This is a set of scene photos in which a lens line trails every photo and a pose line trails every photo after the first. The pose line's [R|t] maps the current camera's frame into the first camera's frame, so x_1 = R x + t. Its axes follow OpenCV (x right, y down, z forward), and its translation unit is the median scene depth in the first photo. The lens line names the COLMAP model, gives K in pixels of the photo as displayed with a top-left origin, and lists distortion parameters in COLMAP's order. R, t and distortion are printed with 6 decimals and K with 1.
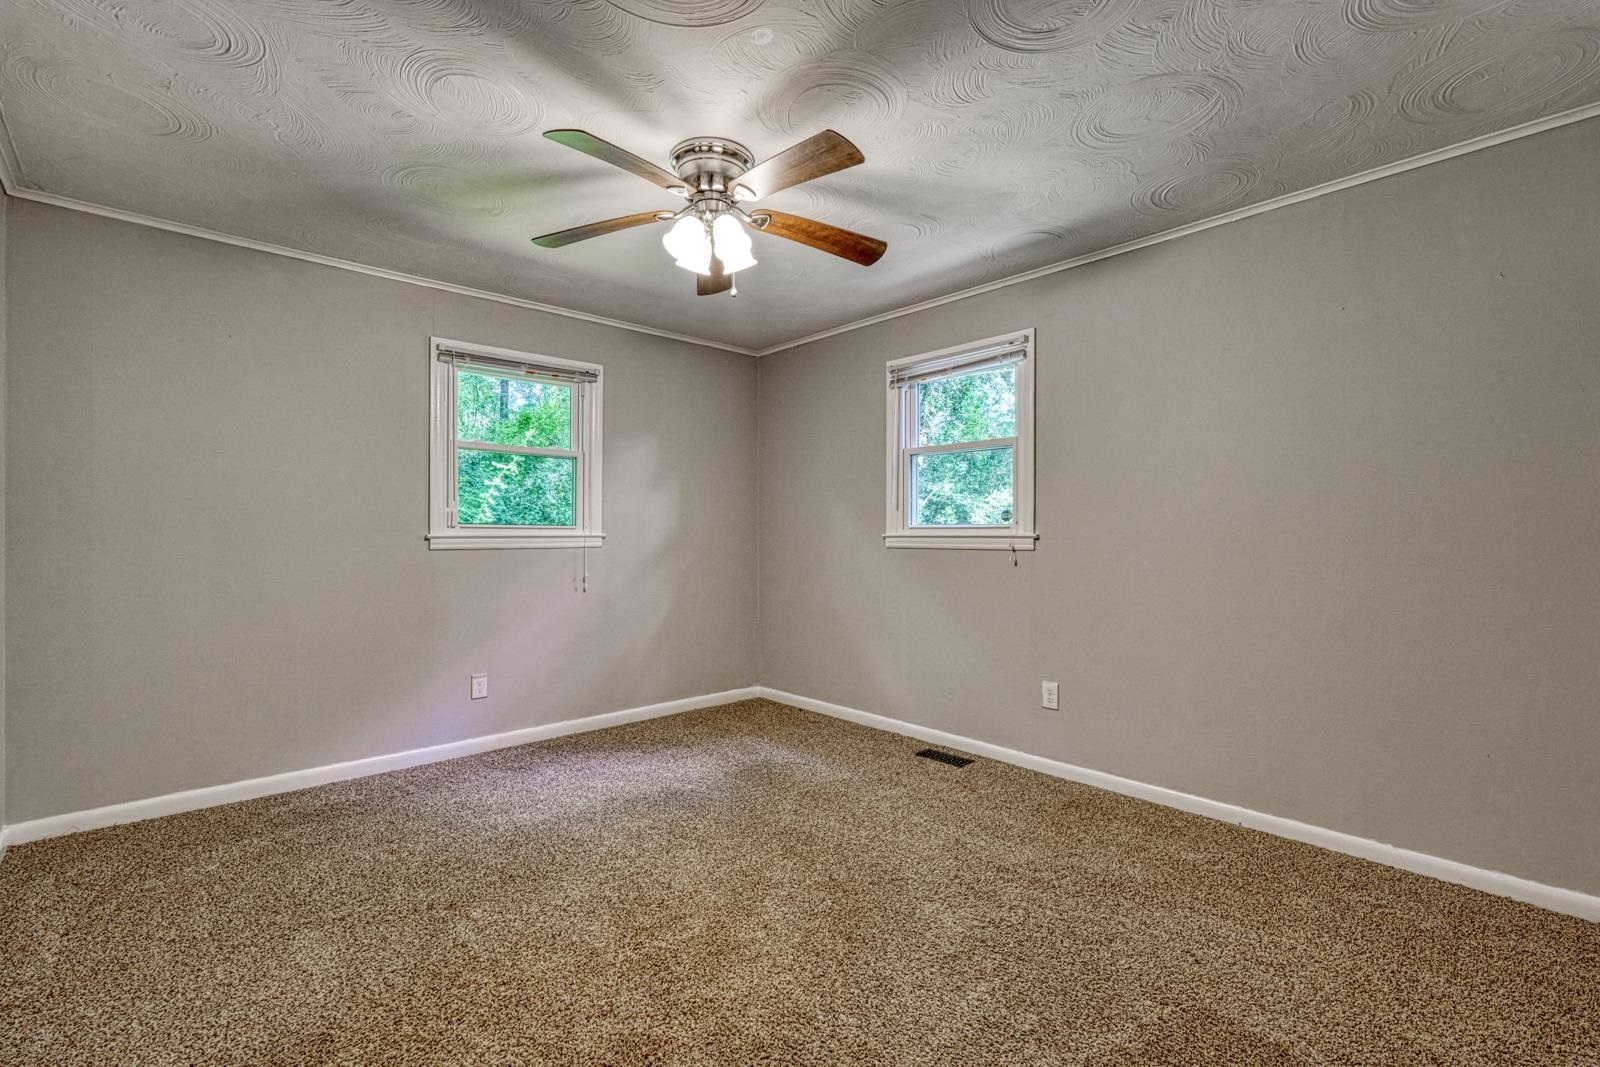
lens RADIAL K [[709.6, 0, 800.0], [0, 709.6, 533.5], [0, 0, 1]] dist [-0.025056, -0.000185]
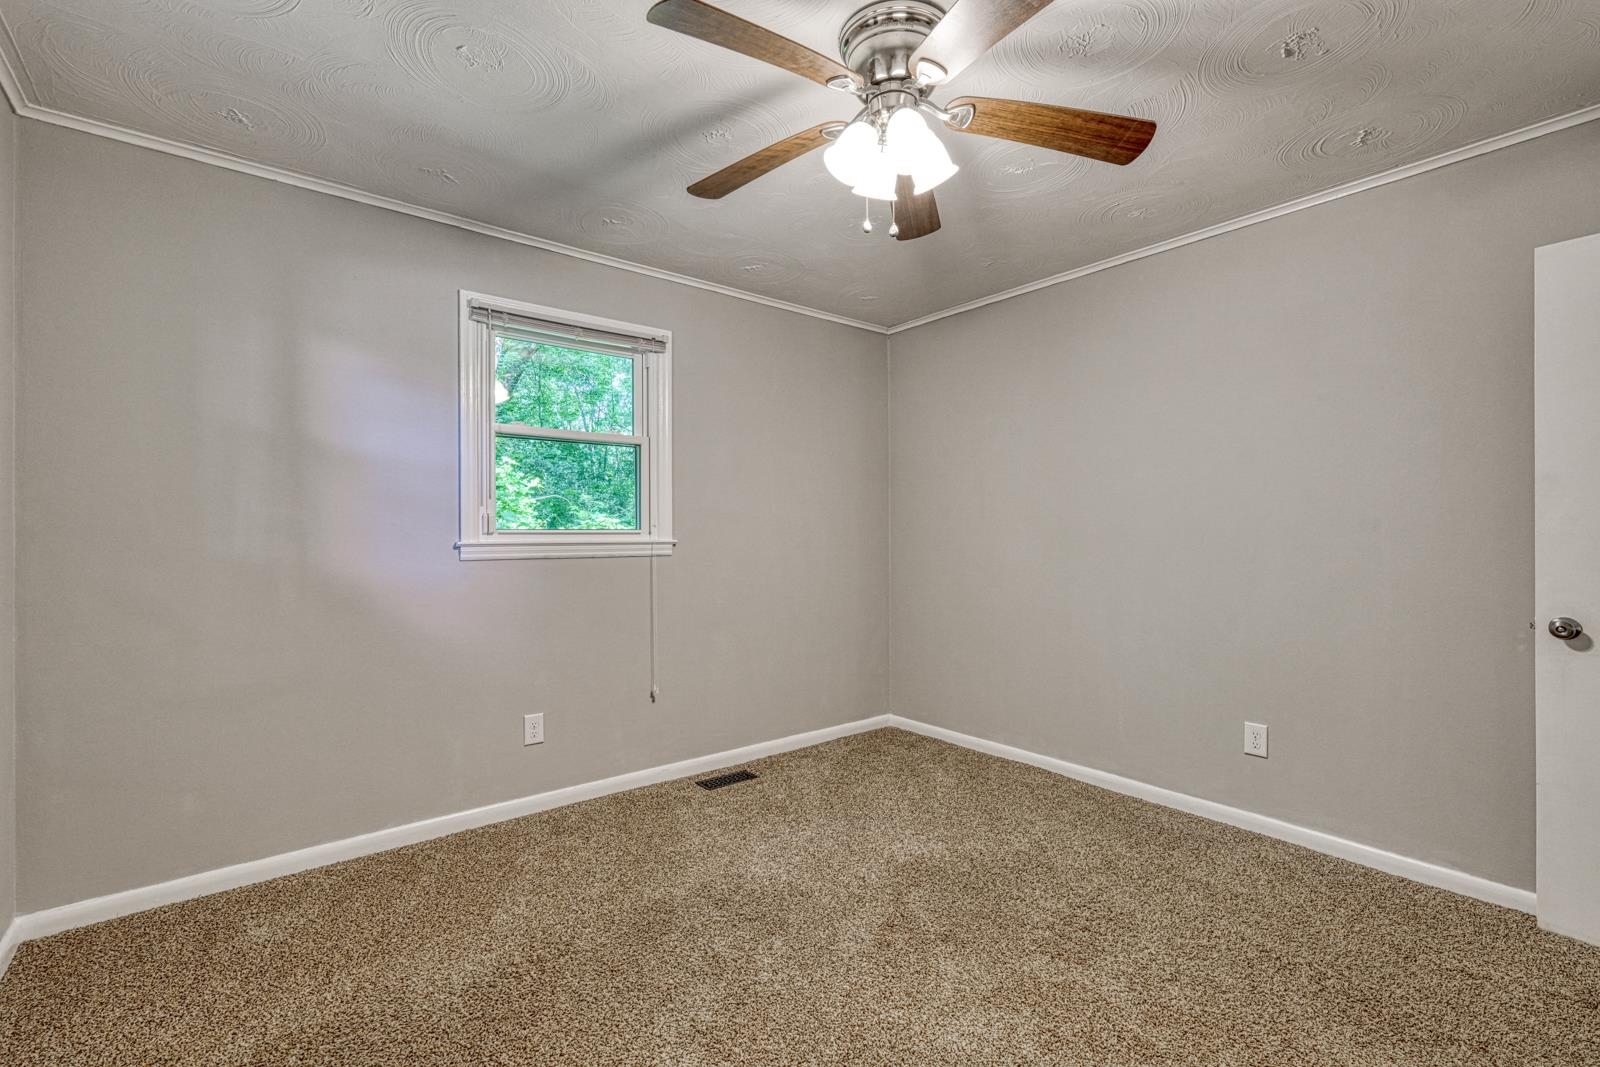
lens RADIAL K [[692.2, 0, 817.8], [0, 692.2, 536.9], [0, 0, 1]] dist [-0.000302, 0.000056]
pose [[0.045614, 0.003335, 0.998954, -0.613845], [0.012418, 0.999915, -0.003905, 0.003258], [-0.998882, 0.012583, 0.045568, 0.735662]]
